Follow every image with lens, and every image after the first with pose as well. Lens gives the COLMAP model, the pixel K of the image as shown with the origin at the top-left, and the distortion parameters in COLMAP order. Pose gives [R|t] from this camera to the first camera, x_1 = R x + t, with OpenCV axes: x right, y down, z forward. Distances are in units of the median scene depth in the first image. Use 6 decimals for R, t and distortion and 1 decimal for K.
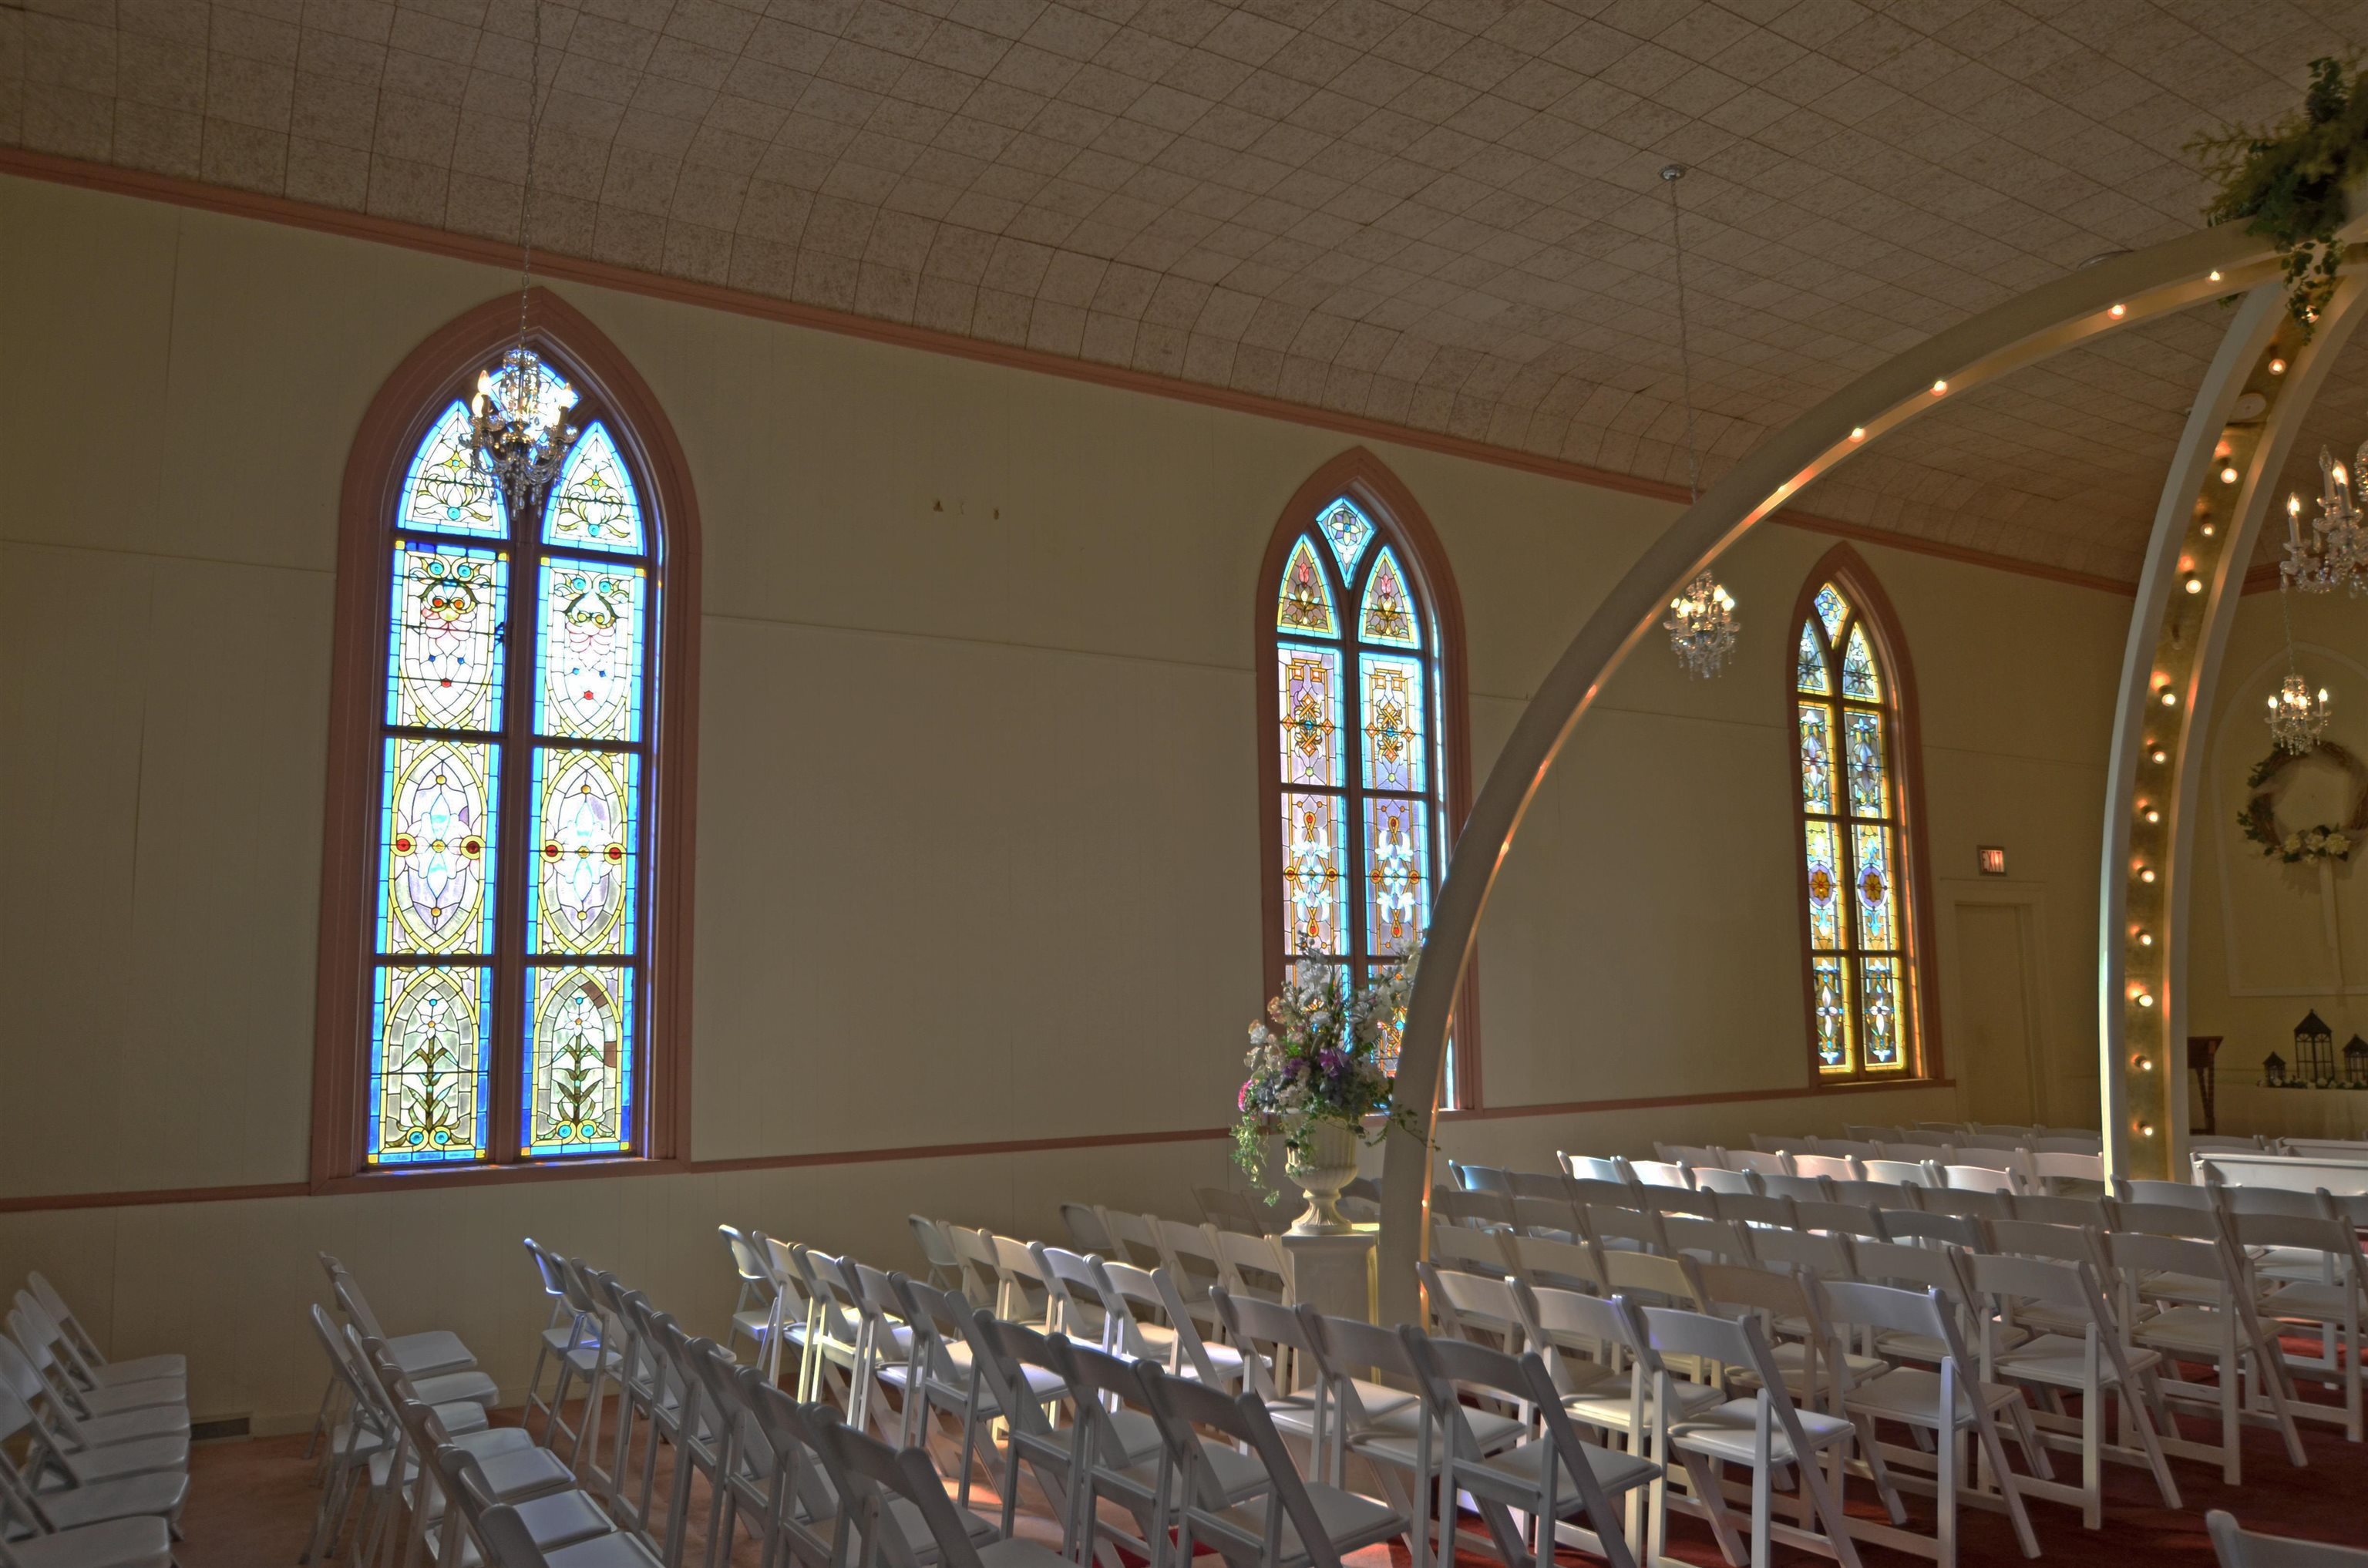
lens RADIAL K [[1743.2, 0, 1208.3], [0, 1743.2, 781.7], [0, 0, 1]] dist [-0.008753, 0.000082]
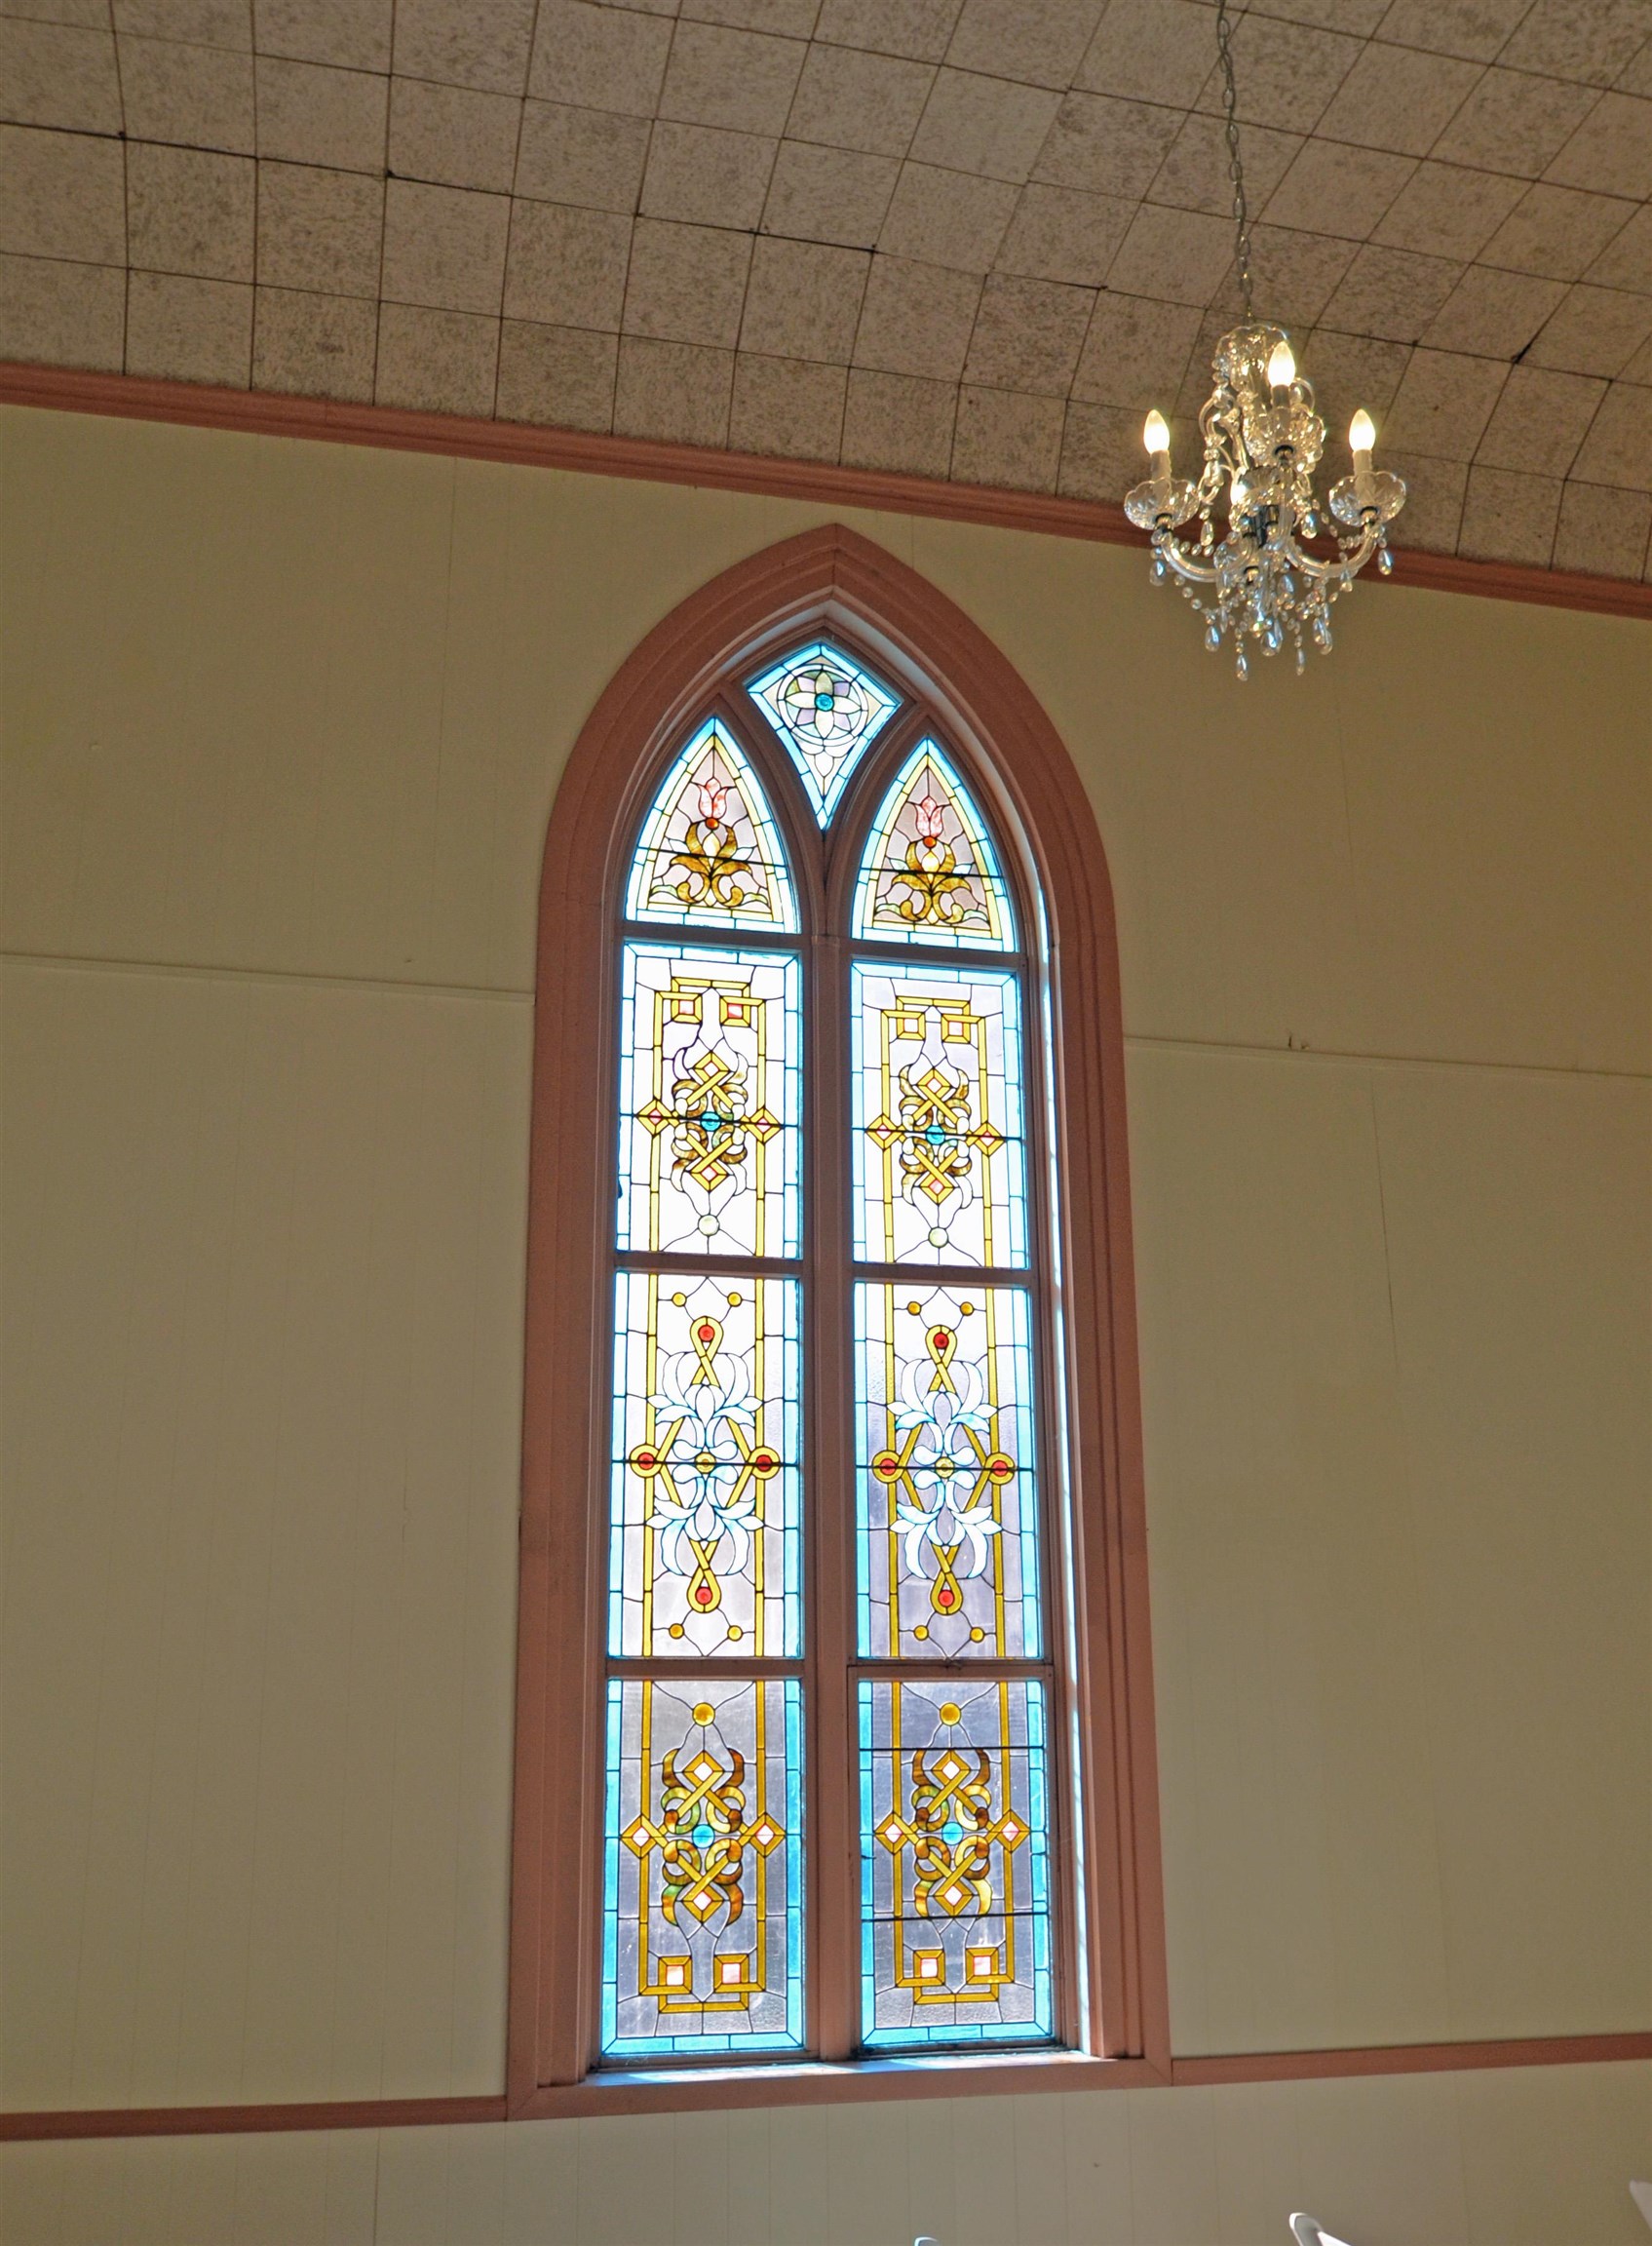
lens RADIAL K [[1956.3, 0, 823.1], [0, 1956.3, 1123.7], [0, 0, 1]] dist [-0.034745, 0.002643]
pose [[0.941780, -0.072945, -0.328222, 0.246072], [0.024981, 0.988665, -0.148047, 0.042163], [0.335301, 0.131228, 0.932927, 0.542752]]
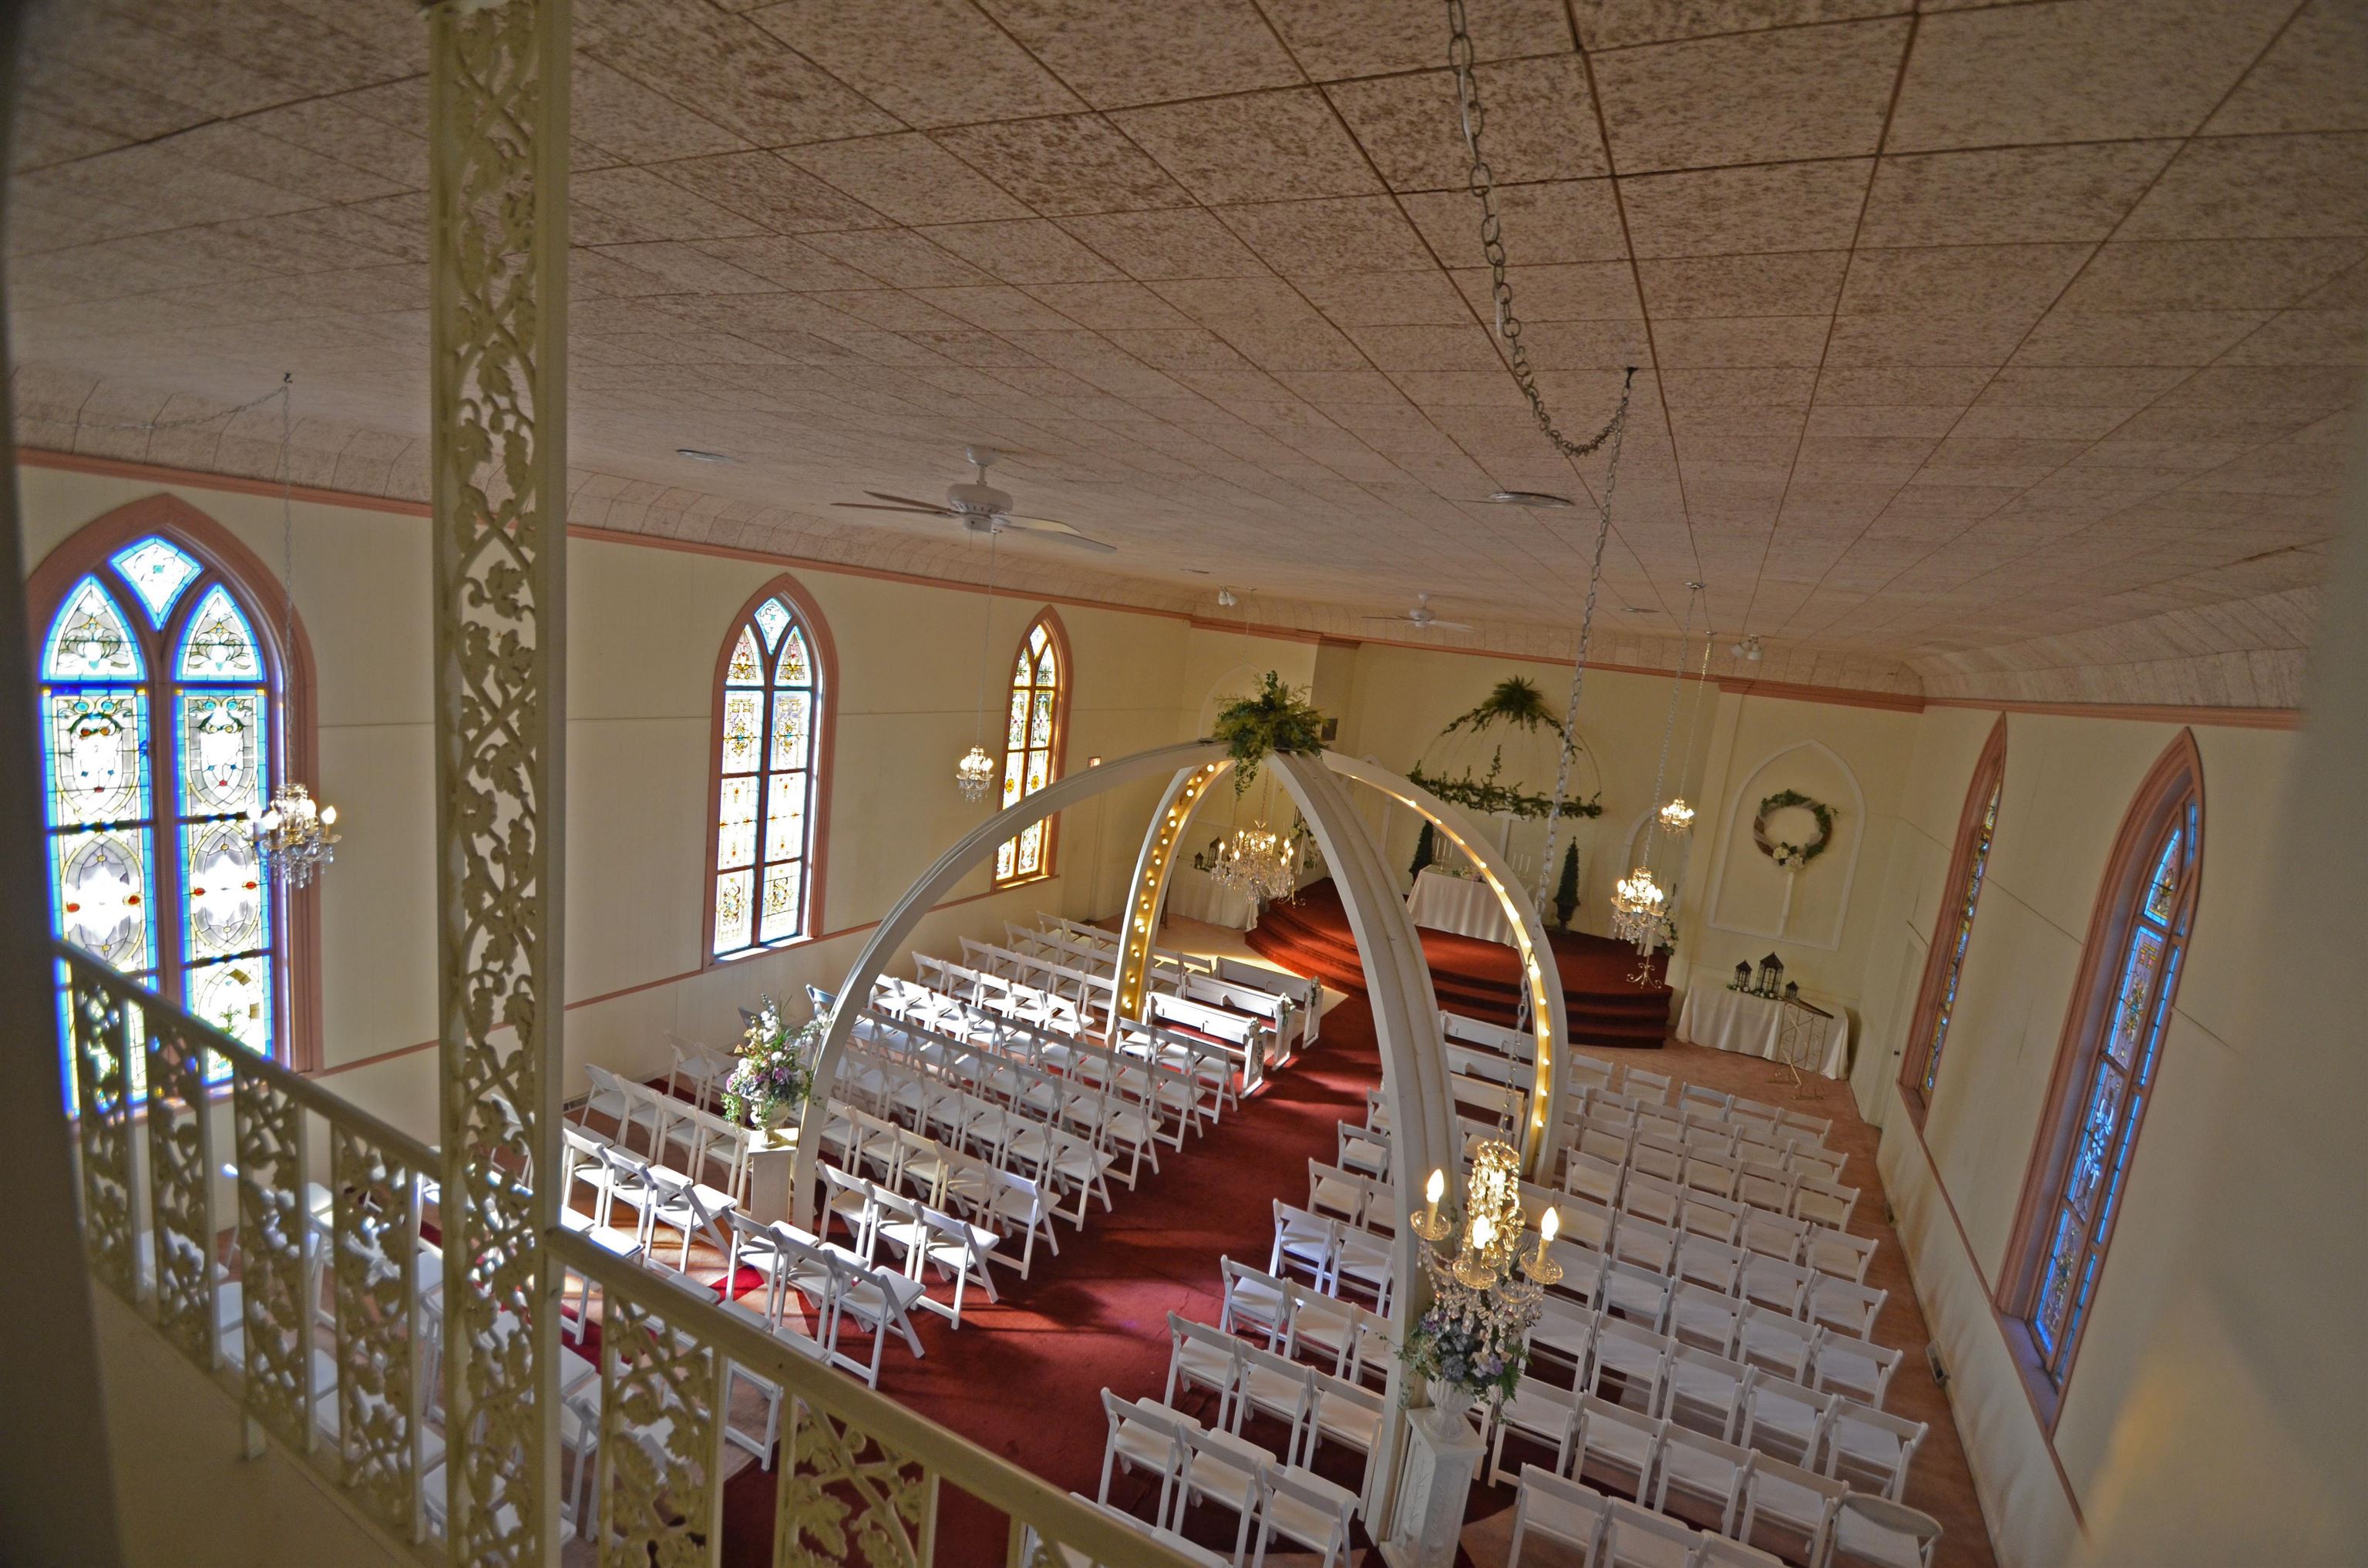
lens RADIAL K [[1049.7, 0, 1237.1], [0, 1049.7, 794.1], [0, 0, 1]] dist [-0.018051, -0.003218]
pose [[0.839488, 0.037105, 0.542109, -0.086454], [-0.199799, 0.948853, 0.244456, -0.326598], [-0.505311, -0.313531, 0.803964, -0.089935]]
